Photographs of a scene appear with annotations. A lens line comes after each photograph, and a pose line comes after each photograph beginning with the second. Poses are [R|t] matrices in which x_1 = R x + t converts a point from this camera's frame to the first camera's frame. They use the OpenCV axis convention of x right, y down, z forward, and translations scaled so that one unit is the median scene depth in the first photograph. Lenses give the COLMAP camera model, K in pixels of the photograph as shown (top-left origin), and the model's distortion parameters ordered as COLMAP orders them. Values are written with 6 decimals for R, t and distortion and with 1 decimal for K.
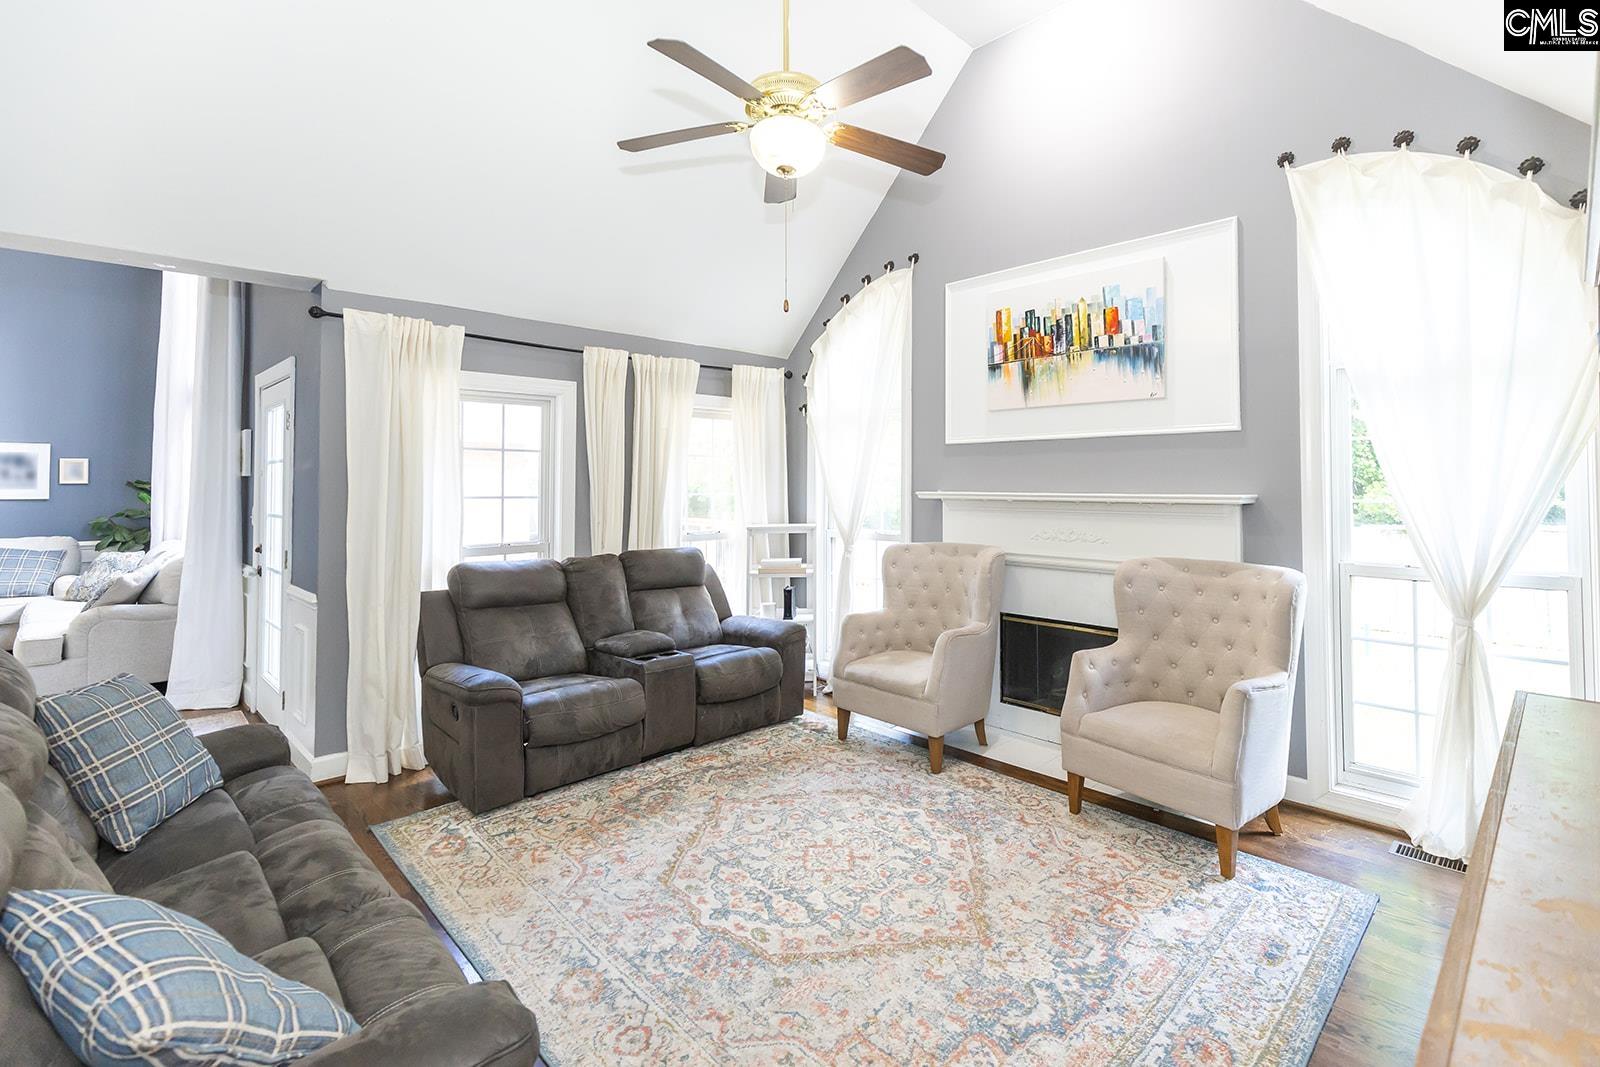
lens RADIAL K [[712.3, 0, 802.7], [0, 712.3, 466.8], [0, 0, 1]] dist [0.004589, 0.000030]
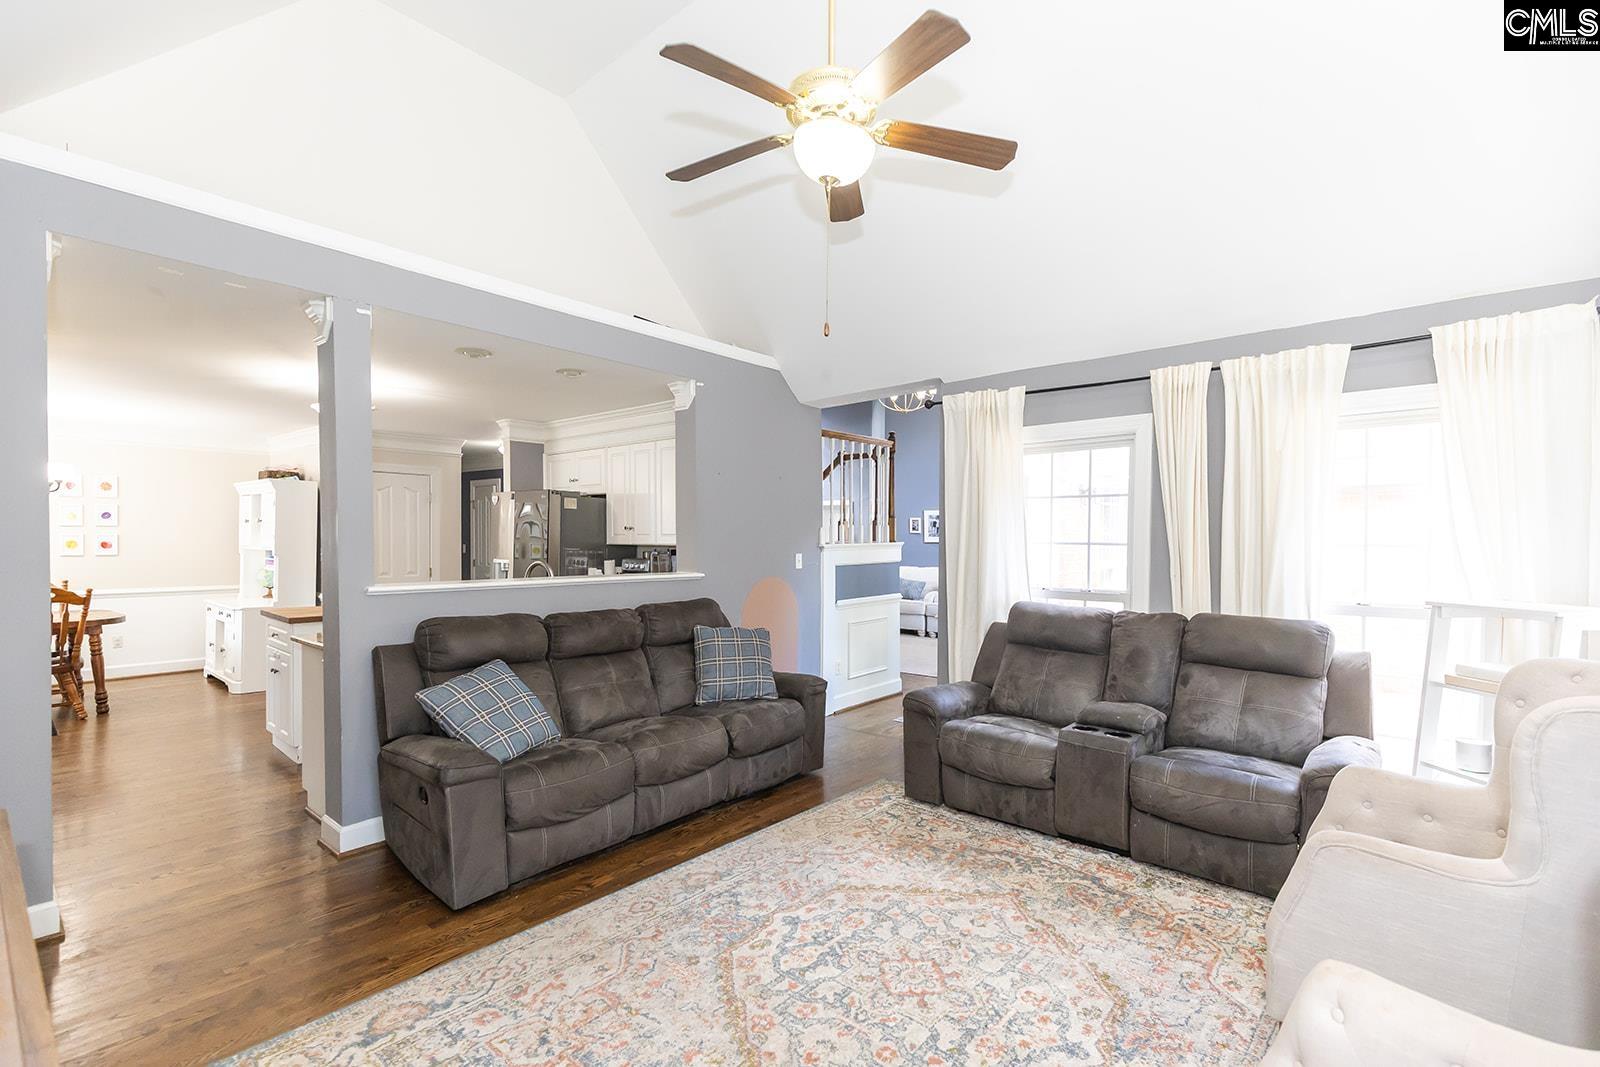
lens RADIAL K [[693.2, 0, 800.0], [0, 693.2, 549.6], [0, 0, 1]] dist [0.009871, -0.000109]
pose [[0.130693, 0.018467, -0.991251, 0.615970], [0.021331, 0.999543, 0.021434, 0.027230], [0.991193, -0.023945, 0.130240, 0.593994]]
